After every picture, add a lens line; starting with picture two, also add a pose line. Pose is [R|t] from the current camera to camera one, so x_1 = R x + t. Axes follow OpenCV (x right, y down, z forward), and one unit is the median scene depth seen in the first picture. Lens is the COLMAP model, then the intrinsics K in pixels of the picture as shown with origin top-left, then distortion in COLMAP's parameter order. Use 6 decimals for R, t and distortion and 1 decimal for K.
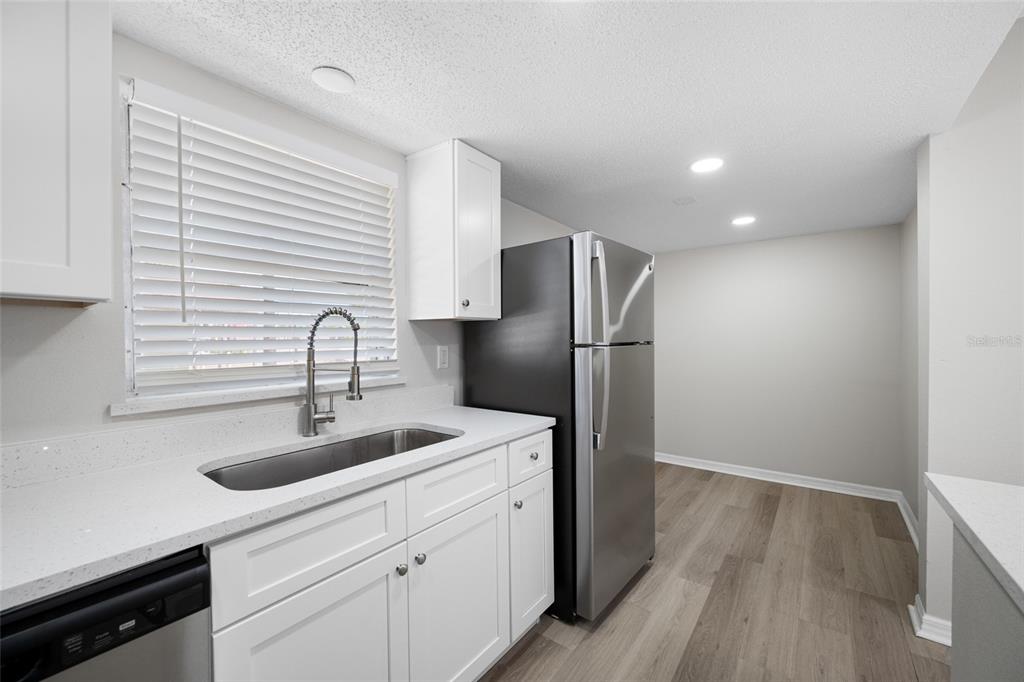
lens RADIAL K [[402.2, 0, 516.9], [0, 402.2, 345.7], [0, 0, 1]] dist [0.002488, 0.000158]
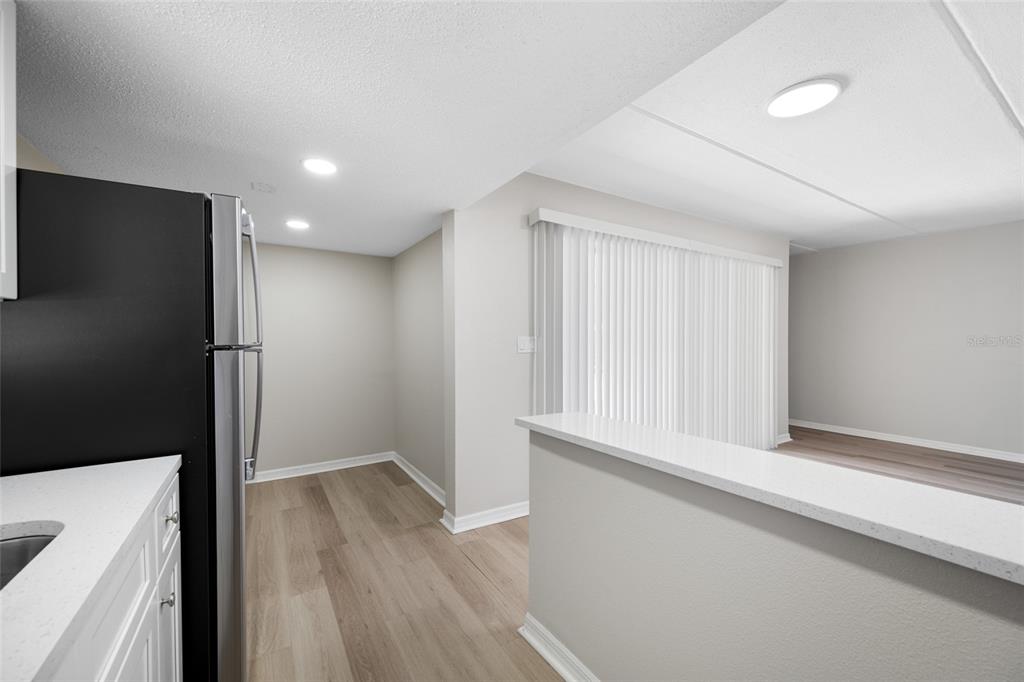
lens RADIAL K [[402.2, 0, 508.8], [0, 402.2, 345.8], [0, 0, 1]] dist [0.002488, 0.000158]
pose [[0.361457, -0.007483, 0.932359, -0.237194], [0.012437, 0.999918, 0.003204, -0.000154], [-0.932306, 0.010438, 0.361520, 0.164988]]
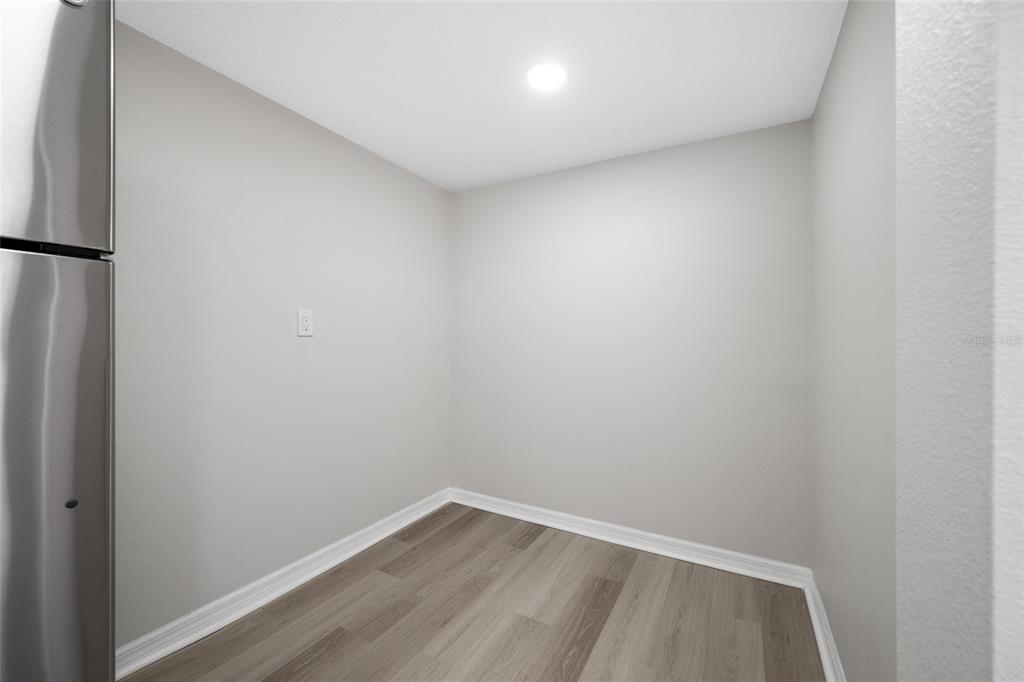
lens RADIAL K [[402.2, 0, 515.6], [0, 402.2, 342.8], [0, 0, 1]] dist [0.002488, 0.000158]
pose [[0.990313, 0.012674, 0.138273, 0.550558], [-0.011757, 0.999903, -0.007447, 0.047474], [-0.138354, 0.005750, 0.990366, 0.592709]]
